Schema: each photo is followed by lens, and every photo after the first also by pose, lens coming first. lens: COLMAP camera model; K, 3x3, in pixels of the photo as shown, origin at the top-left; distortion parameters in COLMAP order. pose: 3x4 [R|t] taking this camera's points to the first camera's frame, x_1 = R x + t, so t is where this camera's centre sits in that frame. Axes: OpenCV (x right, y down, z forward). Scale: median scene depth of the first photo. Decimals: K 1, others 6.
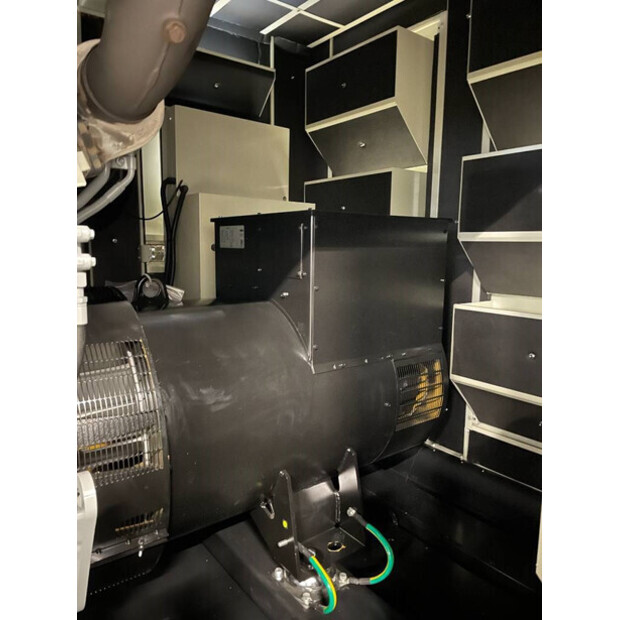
lens RADIAL K [[489.9, 0, 310.0], [0, 489.9, 310.0], [0, 0, 1]] dist [0.036415, 0.000155]
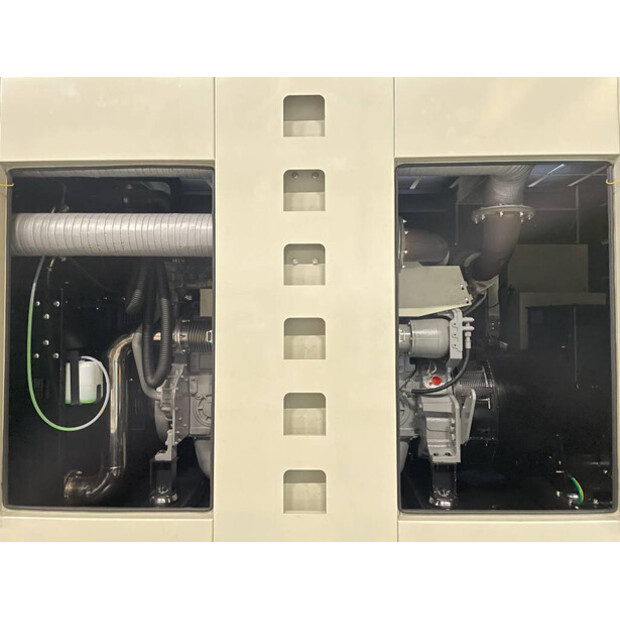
lens RADIAL K [[491.1, 0, 284.3], [0, 491.1, 298.3], [0, 0, 1]] dist [0.001642, -0.000299]
pose [[0.761048, -0.030900, -0.647959, 0.308716], [-0.079609, 0.986866, -0.140565, 0.113078], [0.643792, 0.158560, 0.748593, -0.982739]]
